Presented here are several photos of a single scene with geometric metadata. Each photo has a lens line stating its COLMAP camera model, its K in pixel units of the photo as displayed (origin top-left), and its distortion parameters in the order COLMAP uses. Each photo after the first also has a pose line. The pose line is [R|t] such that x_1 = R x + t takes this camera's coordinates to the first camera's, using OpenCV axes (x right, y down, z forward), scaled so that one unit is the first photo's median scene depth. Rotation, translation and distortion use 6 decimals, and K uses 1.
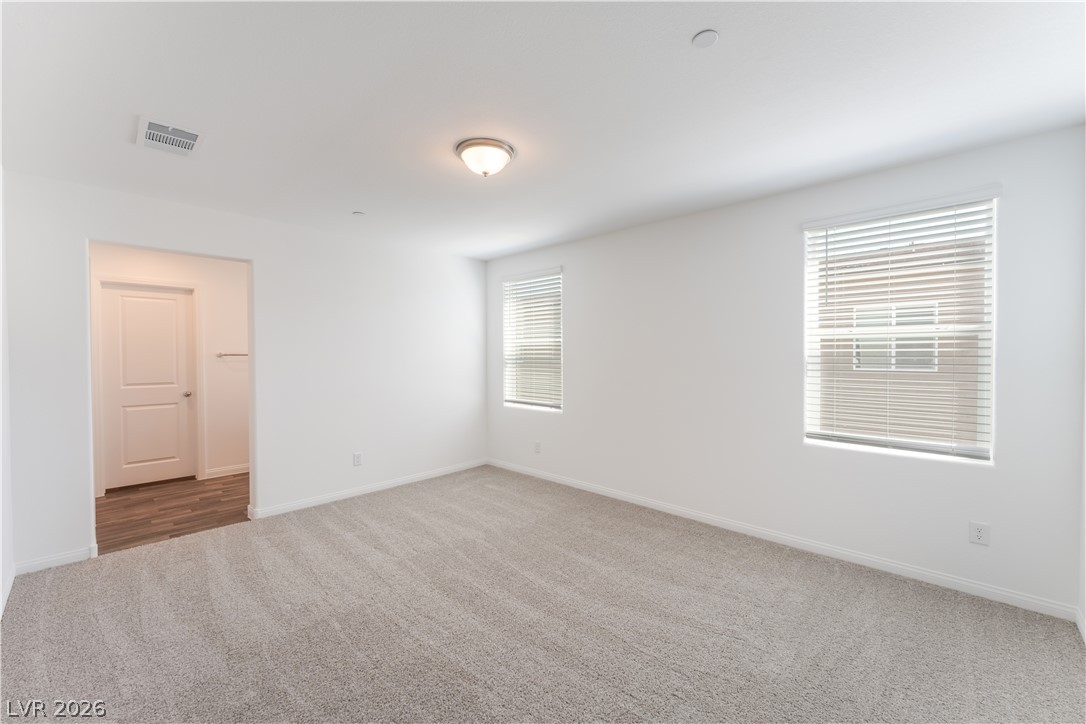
lens RADIAL K [[420.8, 0, 540.3], [0, 420.8, 355.8], [0, 0, 1]] dist [-0.000319, -0.000069]
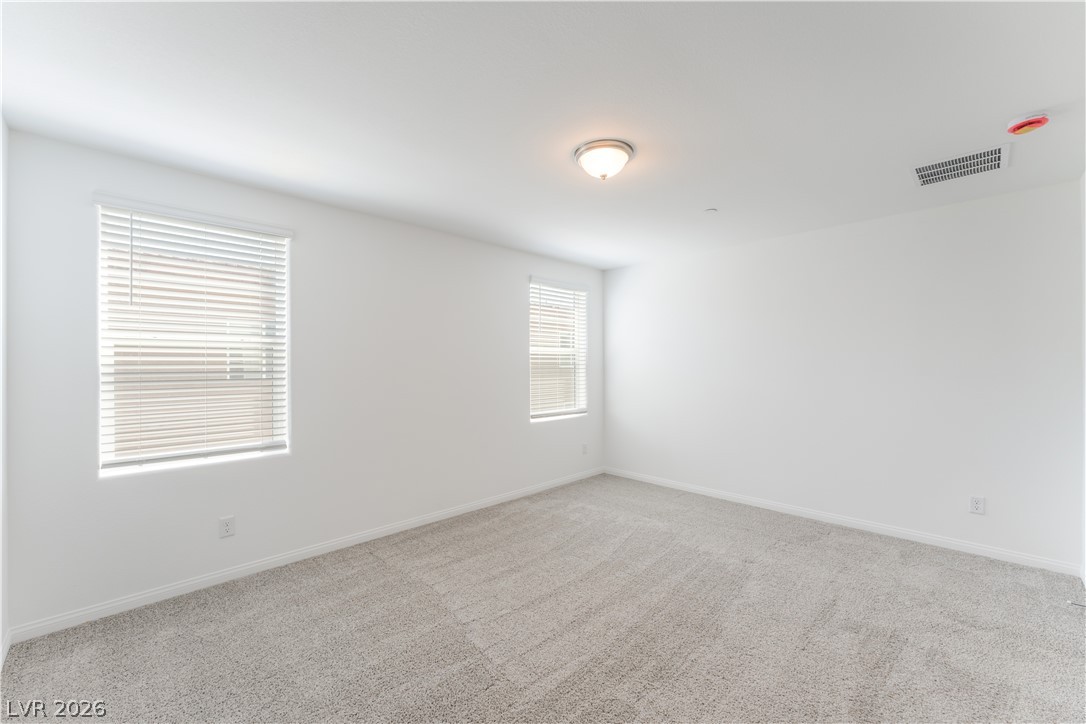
lens RADIAL K [[437.8, 0, 552.1], [0, 437.8, 361.0], [0, 0, 1]] dist [-0.001628, -0.000216]
pose [[0.021658, 0.004757, 0.999754, -0.599751], [0.003184, 0.999983, -0.004827, -0.002532], [-0.999760, 0.003288, 0.021643, 0.560184]]
